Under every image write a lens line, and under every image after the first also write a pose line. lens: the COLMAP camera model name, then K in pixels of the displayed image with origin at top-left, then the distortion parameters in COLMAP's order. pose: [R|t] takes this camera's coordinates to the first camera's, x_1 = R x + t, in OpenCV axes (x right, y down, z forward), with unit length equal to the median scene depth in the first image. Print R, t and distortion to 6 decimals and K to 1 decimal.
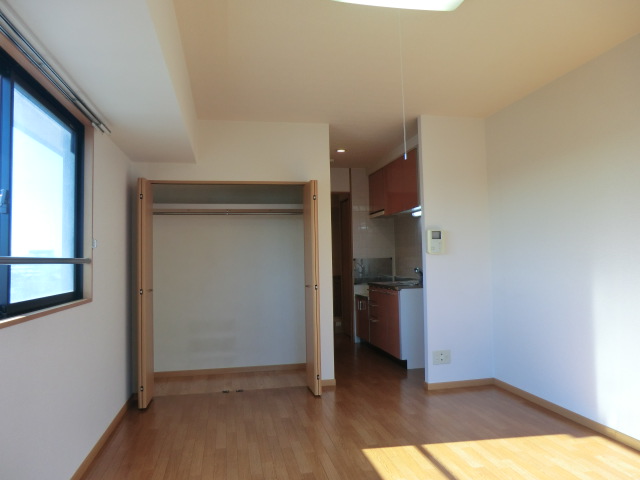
lens RADIAL K [[465.3, 0, 327.0], [0, 465.3, 229.8], [0, 0, 1]] dist [-0.075957, 0.080273]
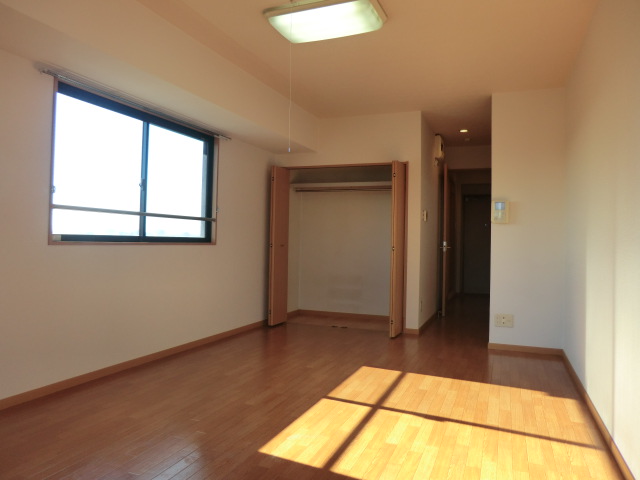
lens RADIAL K [[465.3, 0, 327.0], [0, 465.3, 229.8], [0, 0, 1]] dist [-0.075957, 0.080273]
pose [[0.832658, 0.023752, -0.553278, 0.488018], [-0.000701, 0.999124, 0.041838, 0.022804], [0.553787, -0.034449, 0.831945, -0.100611]]
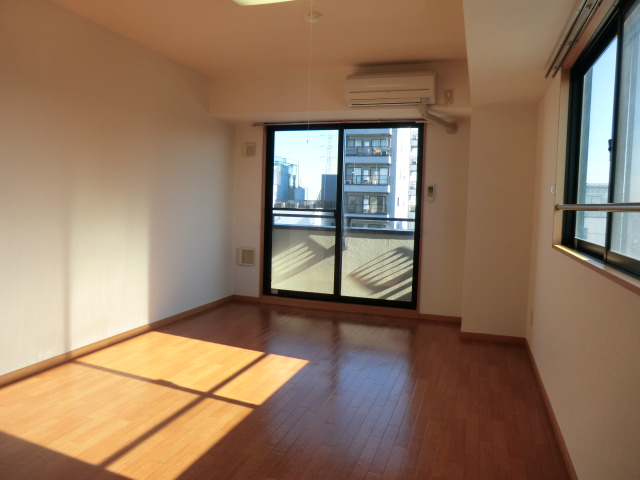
lens RADIAL K [[465.3, 0, 327.0], [0, 465.3, 229.8], [0, 0, 1]] dist [-0.075957, 0.080273]
pose [[-0.860095, -0.034158, 0.508989, -0.305857], [-0.043165, 0.999051, -0.005896, 0.067777], [-0.508304, -0.027041, -0.860753, 0.993624]]
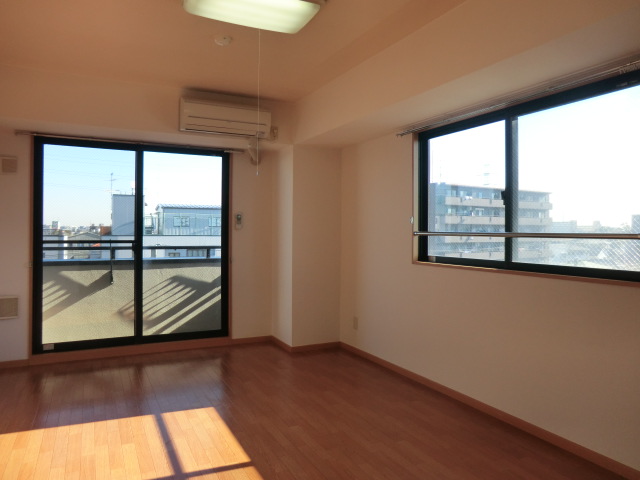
lens RADIAL K [[465.3, 0, 327.0], [0, 465.3, 229.8], [0, 0, 1]] dist [-0.075957, 0.080273]
pose [[-0.965976, 0.012528, -0.258330, 0.146760], [0.027835, 0.998060, -0.055682, 0.055066], [0.257131, -0.060978, -0.964451, 1.084021]]
